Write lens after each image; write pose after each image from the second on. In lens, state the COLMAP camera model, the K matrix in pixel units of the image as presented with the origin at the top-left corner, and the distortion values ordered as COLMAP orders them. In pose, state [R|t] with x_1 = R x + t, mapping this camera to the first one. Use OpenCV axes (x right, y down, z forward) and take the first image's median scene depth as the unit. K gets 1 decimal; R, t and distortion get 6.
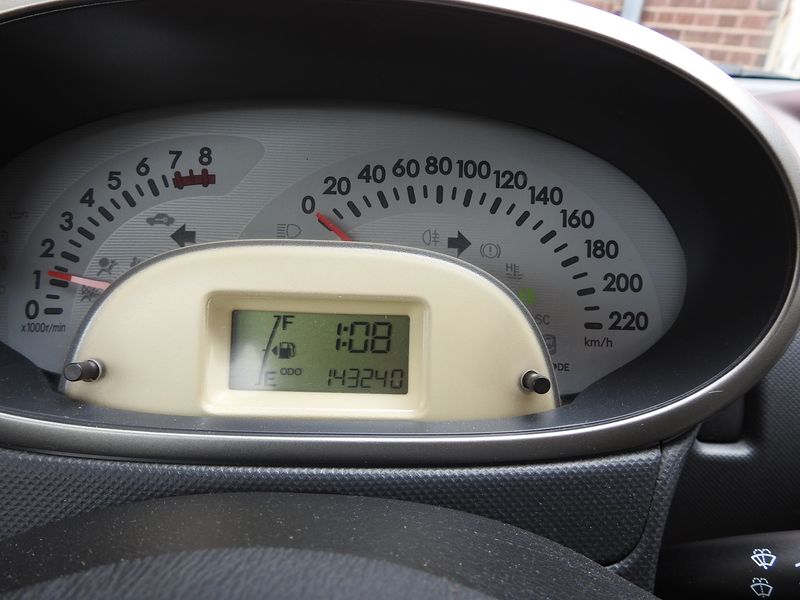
lens RADIAL K [[560.1, 0, 400.9], [0, 560.1, 300.0], [0, 0, 1]] dist [0.060739, 0.000688]
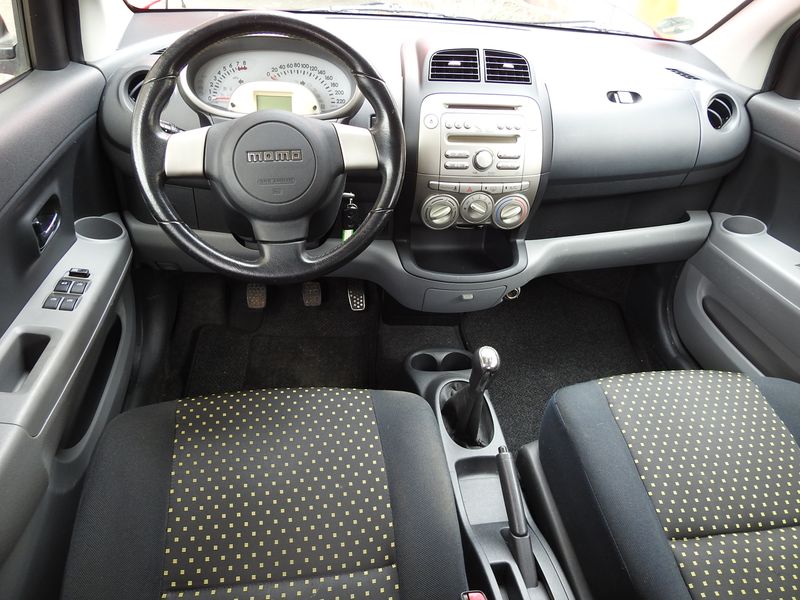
lens RADIAL K [[560.1, 0, 398.9], [0, 560.1, 300.9], [0, 0, 1]] dist [0.060739, 0.000688]
pose [[0.990646, -0.057593, 0.123706, 0.206451], [0.036777, 0.985708, 0.164399, 0.915987], [-0.131406, -0.158311, 0.978606, -3.896798]]
